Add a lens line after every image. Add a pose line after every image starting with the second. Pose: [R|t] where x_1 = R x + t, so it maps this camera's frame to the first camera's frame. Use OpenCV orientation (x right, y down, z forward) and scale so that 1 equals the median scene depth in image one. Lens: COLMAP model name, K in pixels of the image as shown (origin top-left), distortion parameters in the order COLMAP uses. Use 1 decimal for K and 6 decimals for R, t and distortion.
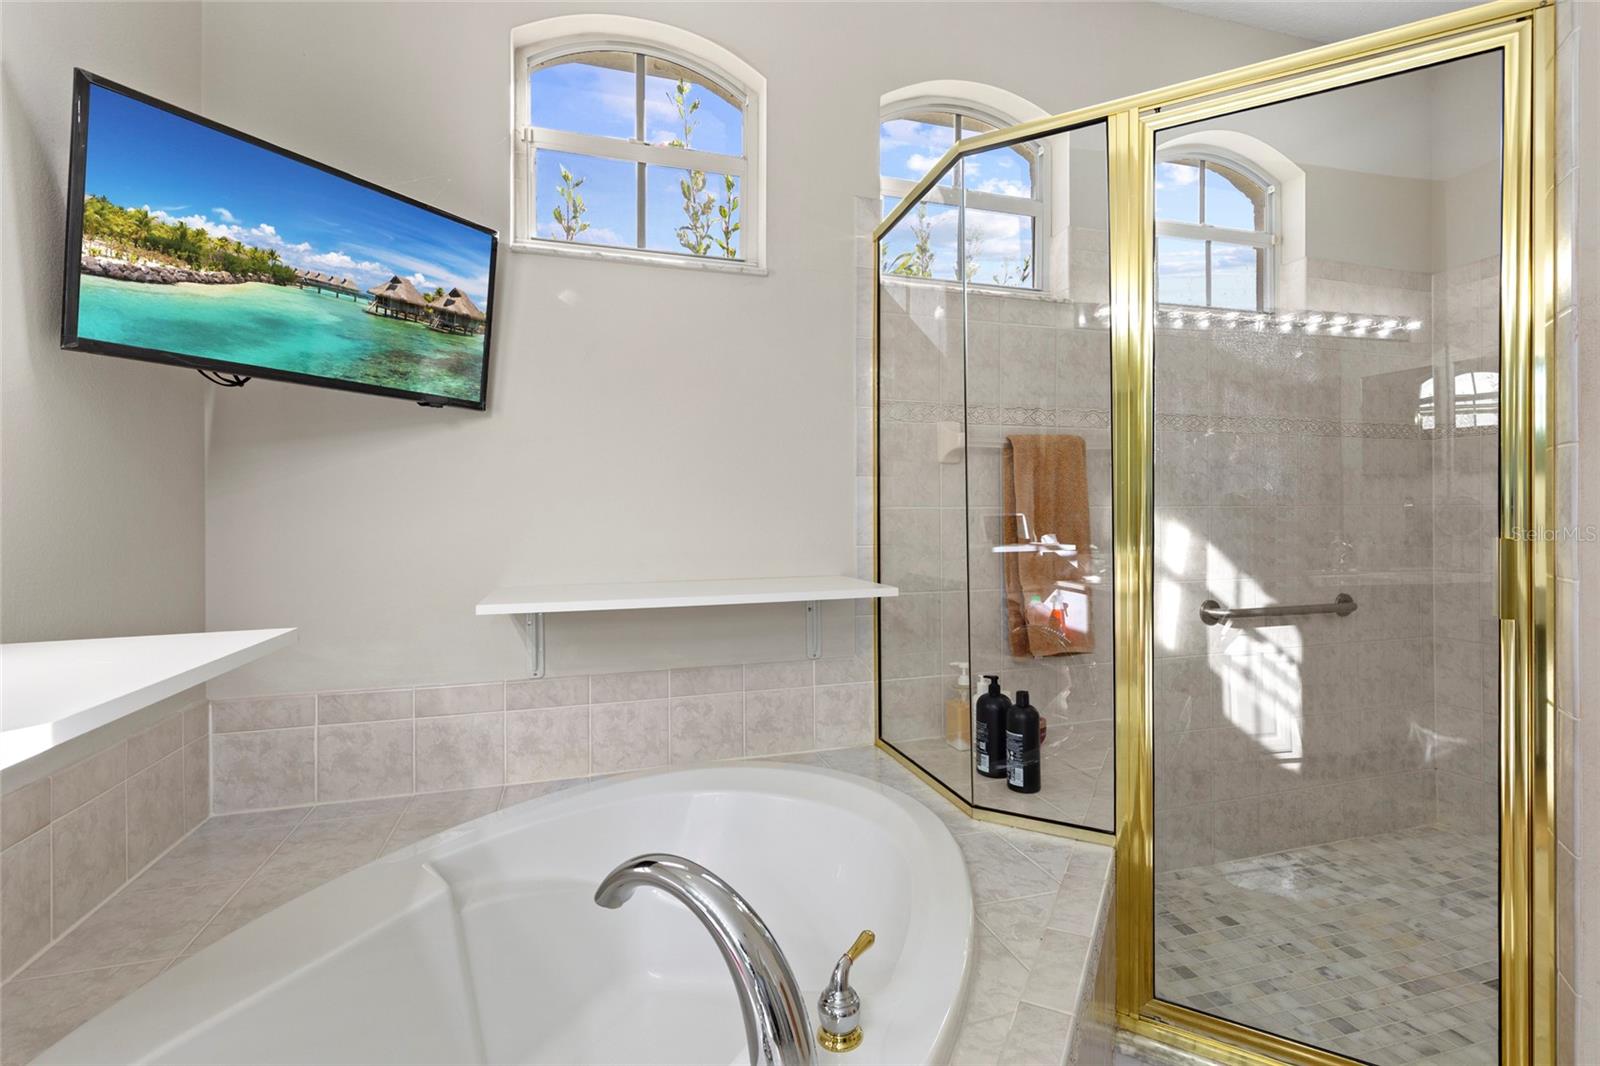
lens RADIAL K [[729.7, 0, 805.7], [0, 729.7, 522.0], [0, 0, 1]] dist [-0.000082, -0.001087]
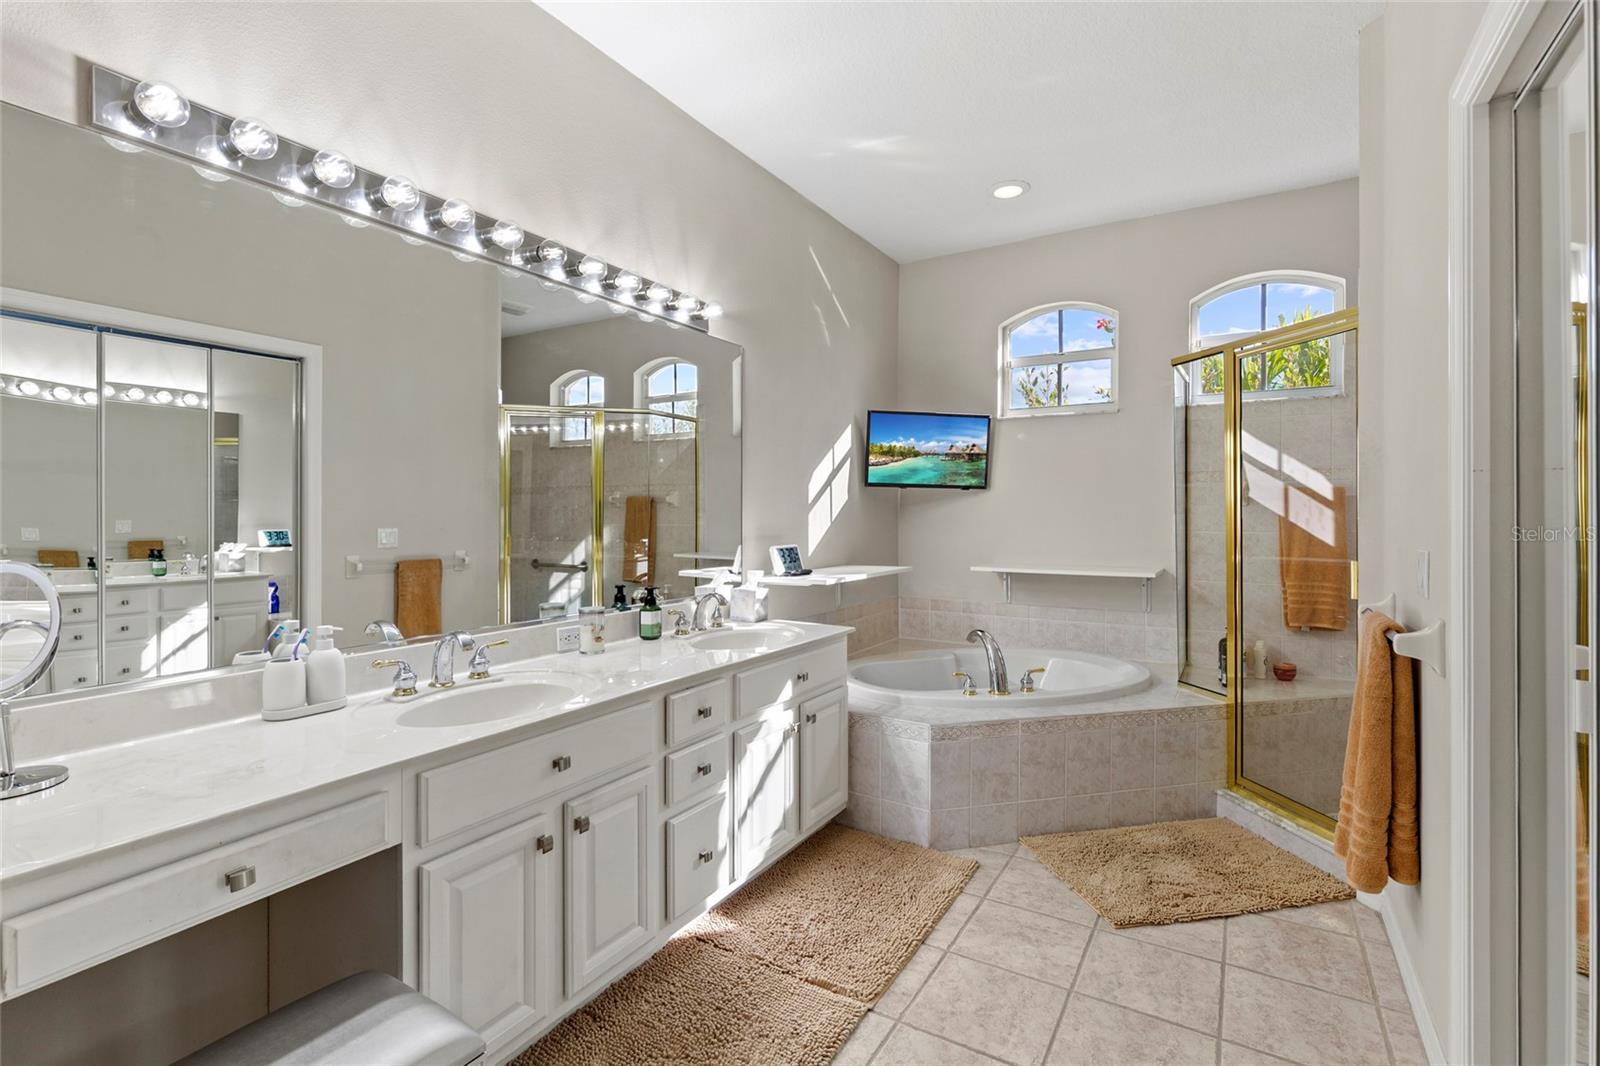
lens RADIAL K [[729.7, 0, 802.3], [0, 729.7, 521.6], [0, 0, 1]] dist [-0.000082, -0.001087]
pose [[0.641499, 0.008150, -0.767081, 1.154771], [-0.005583, 0.999967, 0.005956, -0.065407], [0.767104, 0.000462, 0.641523, -1.154512]]
